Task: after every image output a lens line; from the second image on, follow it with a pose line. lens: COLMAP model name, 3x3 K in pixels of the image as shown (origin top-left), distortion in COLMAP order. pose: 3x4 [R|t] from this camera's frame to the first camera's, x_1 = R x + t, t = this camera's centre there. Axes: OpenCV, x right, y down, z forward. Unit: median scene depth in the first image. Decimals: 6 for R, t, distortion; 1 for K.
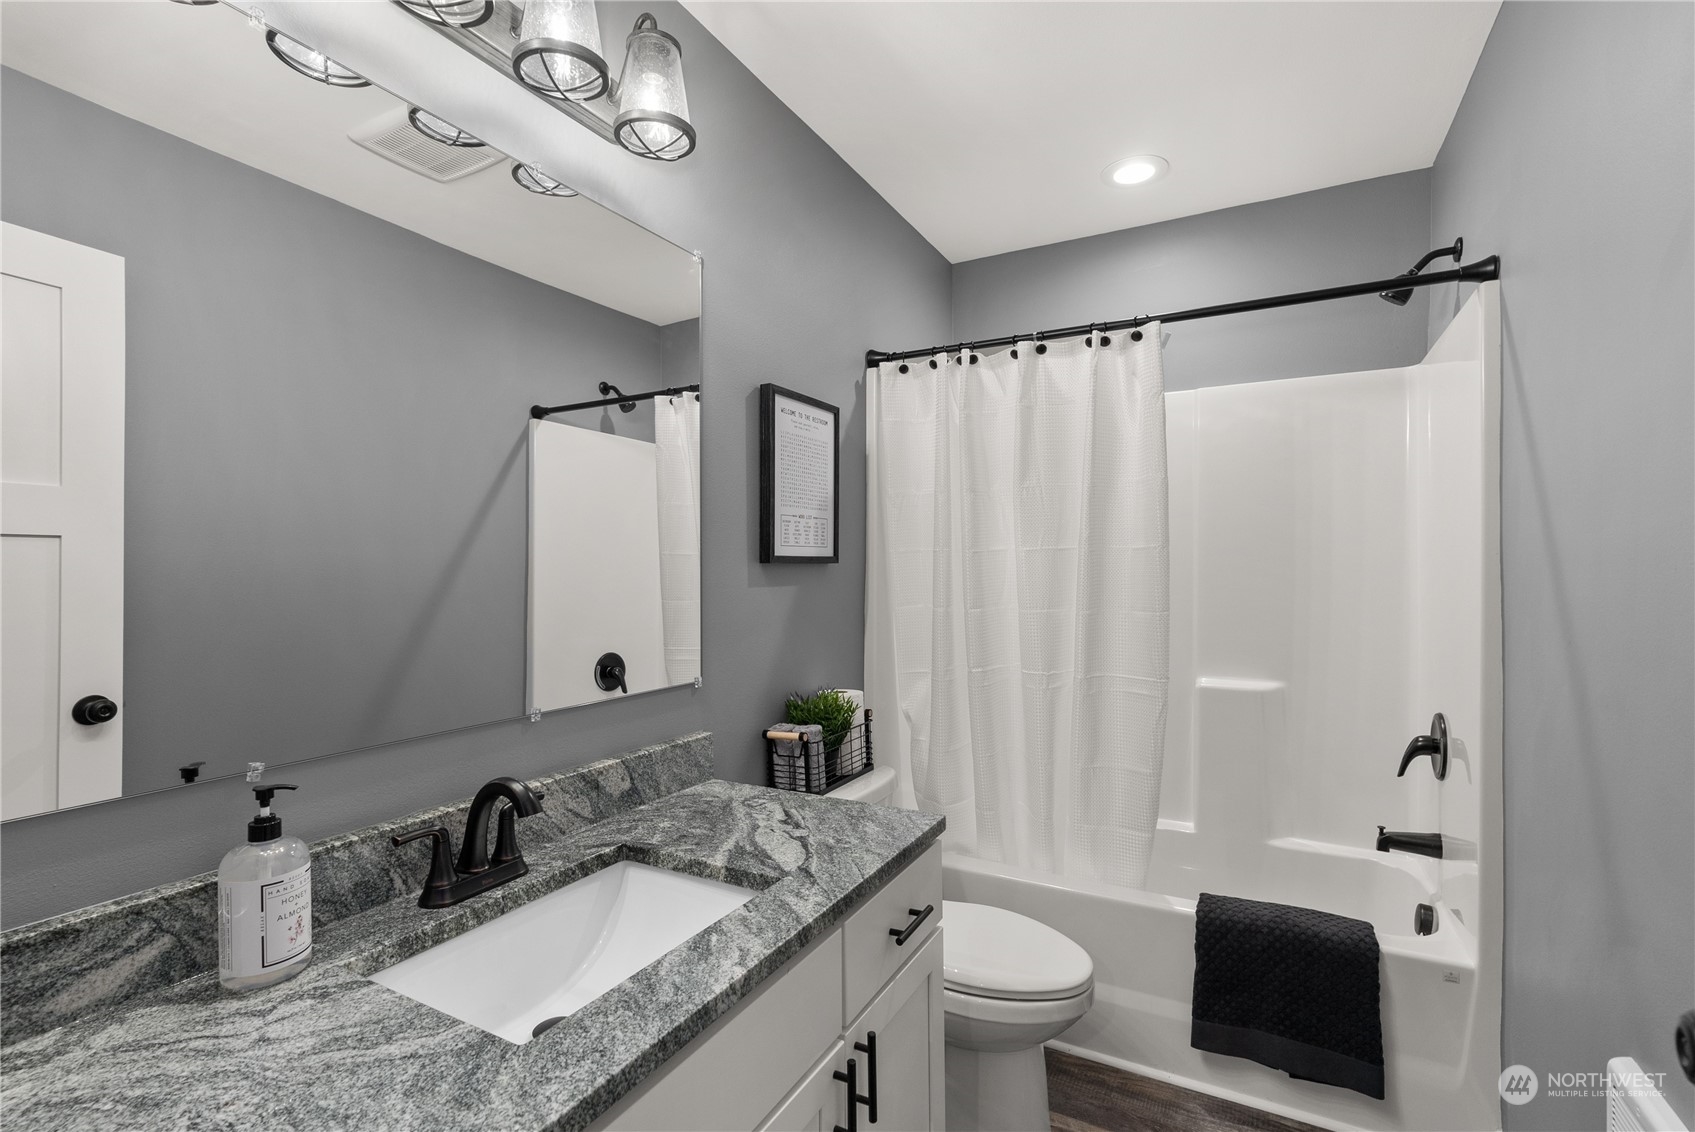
lens RADIAL K [[776.3, 0, 836.4], [0, 776.3, 574.1], [0, 0, 1]] dist [-0.002803, -0.001633]
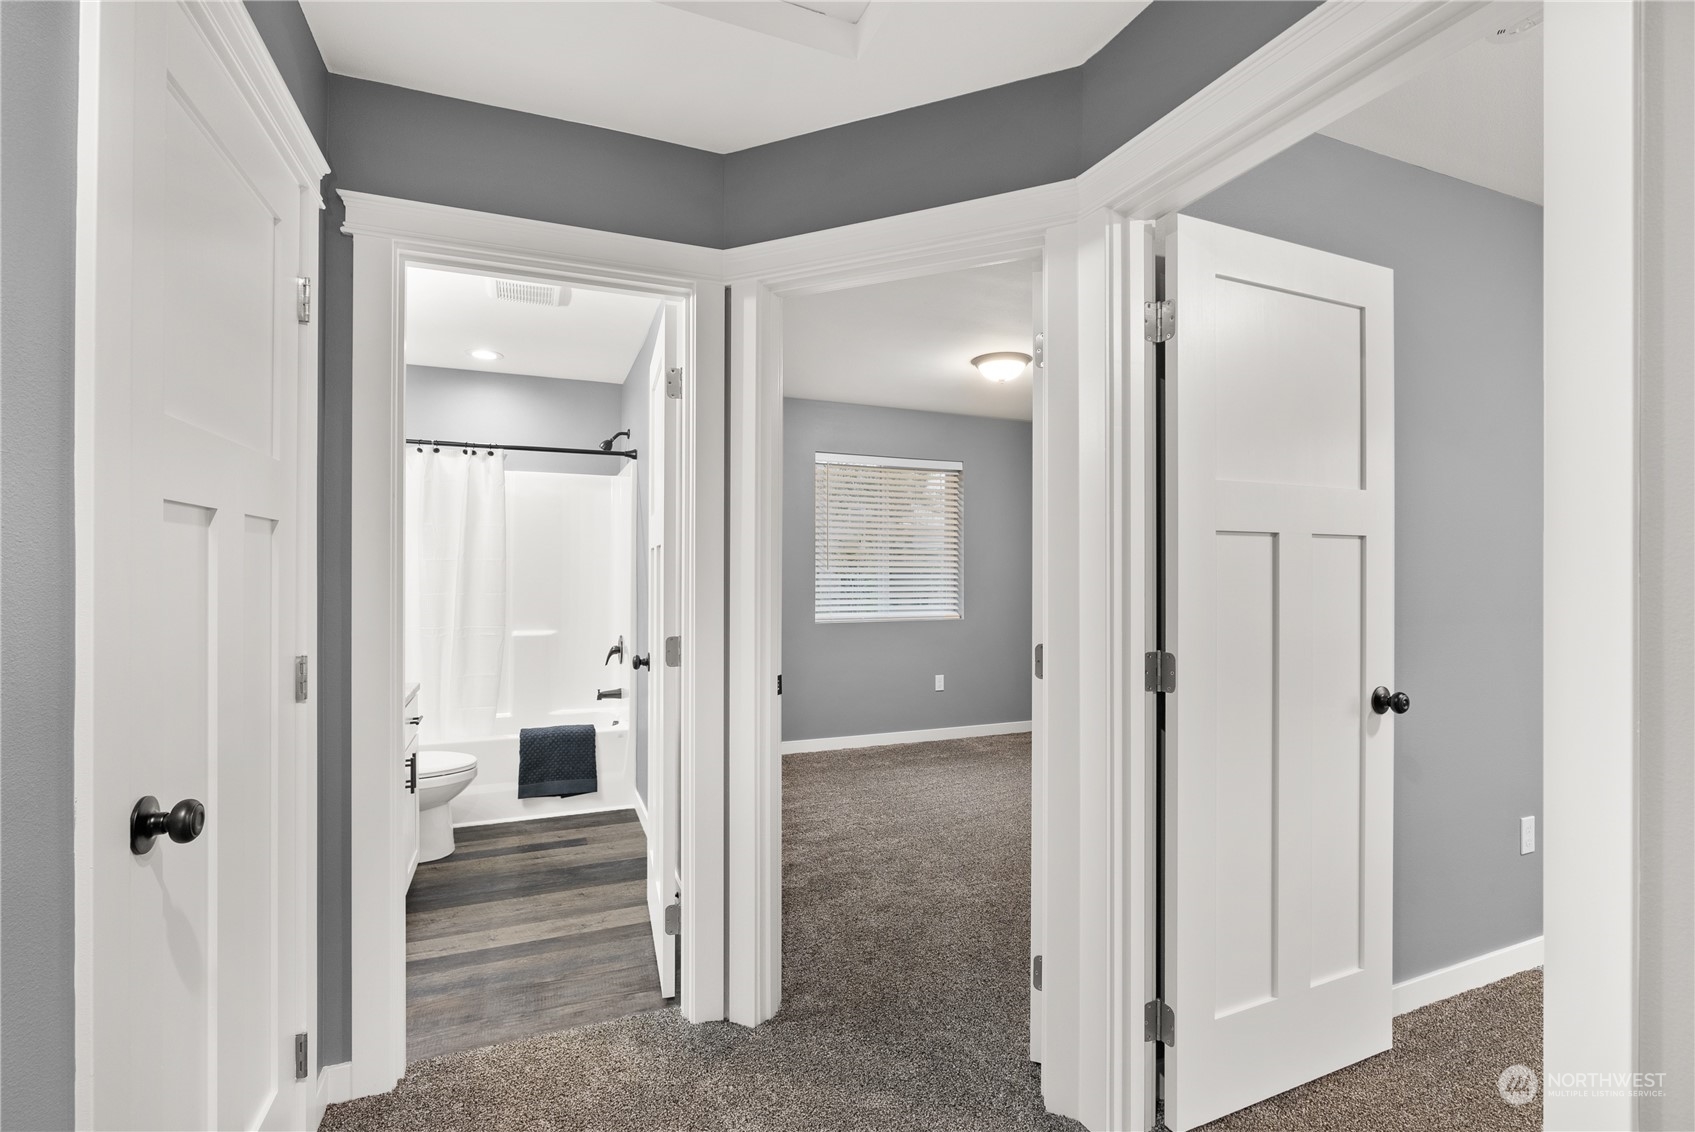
lens RADIAL K [[776.3, 0, 844.9], [0, 776.3, 565.7], [0, 0, 1]] dist [-0.002803, -0.001633]
pose [[0.626126, 0.011466, 0.779638, -0.685219], [0.003591, 0.999839, -0.017589, 0.020816], [-0.779714, 0.013813, 0.625984, -1.096843]]
